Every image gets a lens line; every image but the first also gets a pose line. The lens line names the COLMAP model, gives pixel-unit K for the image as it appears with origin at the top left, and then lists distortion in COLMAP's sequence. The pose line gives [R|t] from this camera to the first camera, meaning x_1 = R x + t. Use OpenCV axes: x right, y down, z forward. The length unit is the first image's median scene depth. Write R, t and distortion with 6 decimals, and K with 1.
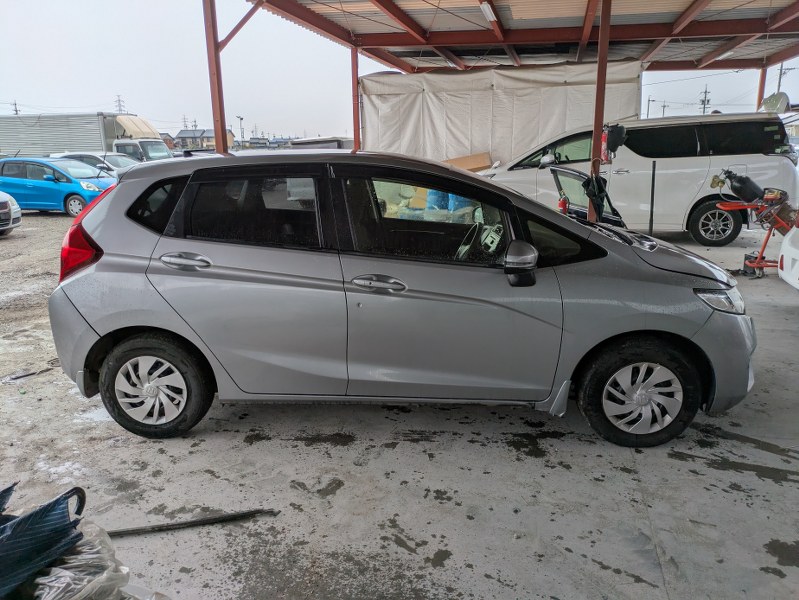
lens RADIAL K [[596.4, 0, 394.9], [0, 596.4, 284.8], [0, 0, 1]] dist [0.052583, -0.046424]
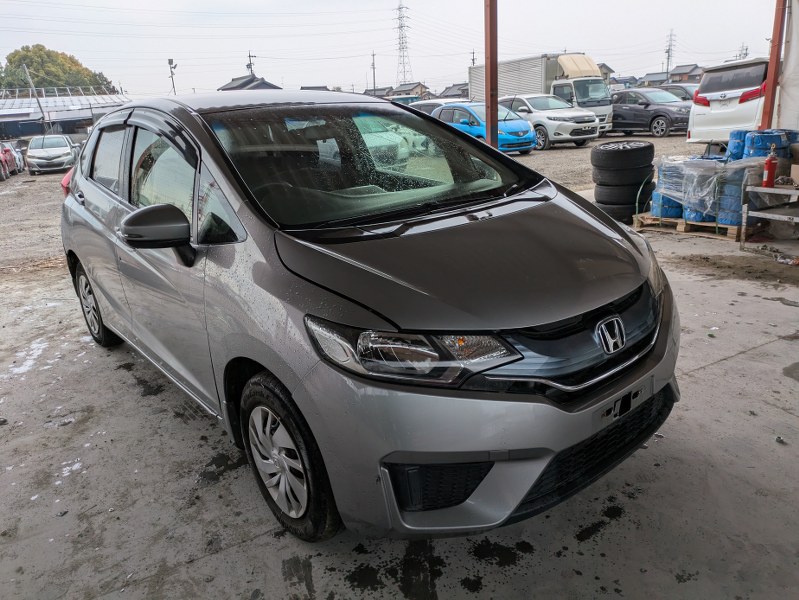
lens RADIAL K [[596.4, 0, 392.8], [0, 596.4, 294.0], [0, 0, 1]] dist [0.052583, -0.046424]
pose [[0.688837, 0.186702, -0.700462, 0.893492], [-0.108604, 0.981939, 0.154926, -0.106620], [0.716735, -0.030646, 0.696672, 0.609753]]
